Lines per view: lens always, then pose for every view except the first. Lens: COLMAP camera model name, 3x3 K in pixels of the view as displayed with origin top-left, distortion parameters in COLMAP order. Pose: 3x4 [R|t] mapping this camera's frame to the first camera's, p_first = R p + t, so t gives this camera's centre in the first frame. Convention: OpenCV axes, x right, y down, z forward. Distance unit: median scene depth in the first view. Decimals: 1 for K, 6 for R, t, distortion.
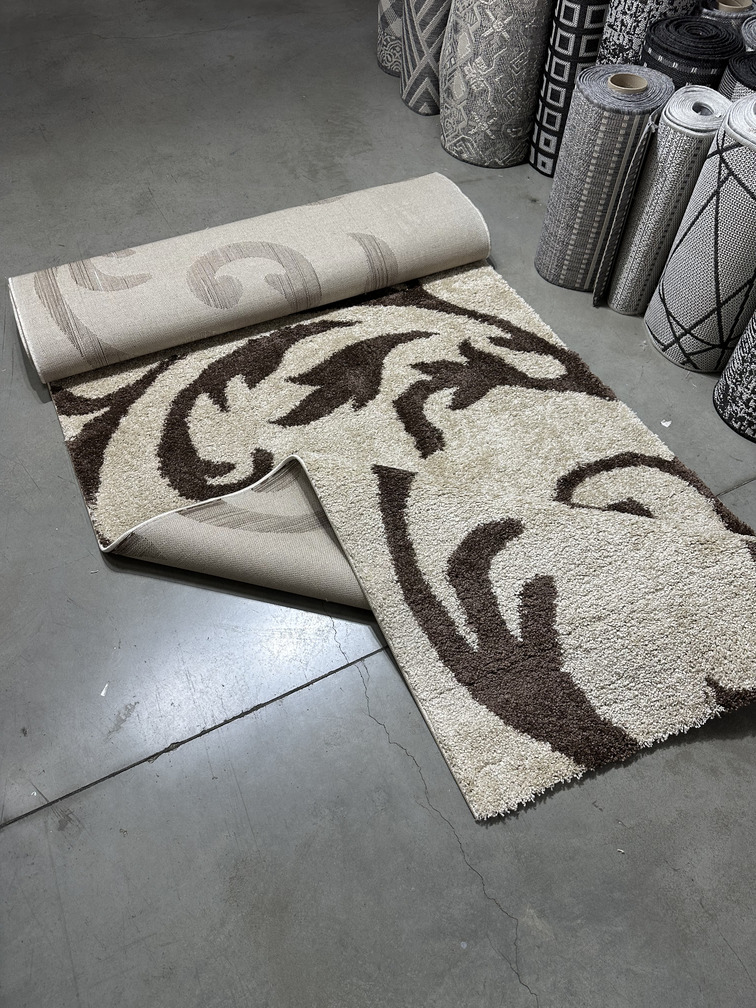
lens RADIAL K [[712.5, 0, 371.6], [0, 712.5, 507.4], [0, 0, 1]] dist [0.024965, -0.034720]
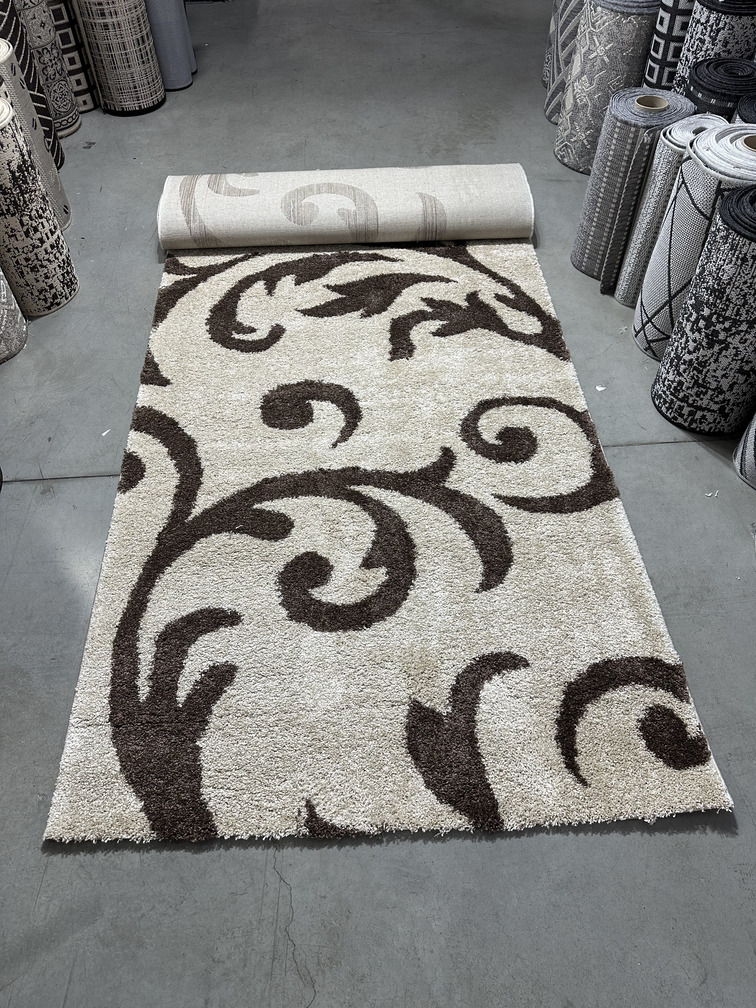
lens RADIAL K [[712.5, 0, 379.0], [0, 712.5, 504.5], [0, 0, 1]] dist [0.024965, -0.034720]
pose [[0.922743, 0.290696, -0.253063, 0.415509], [-0.297908, 0.954540, 0.010227, 0.157047], [0.244532, 0.065953, 0.967396, -0.205264]]
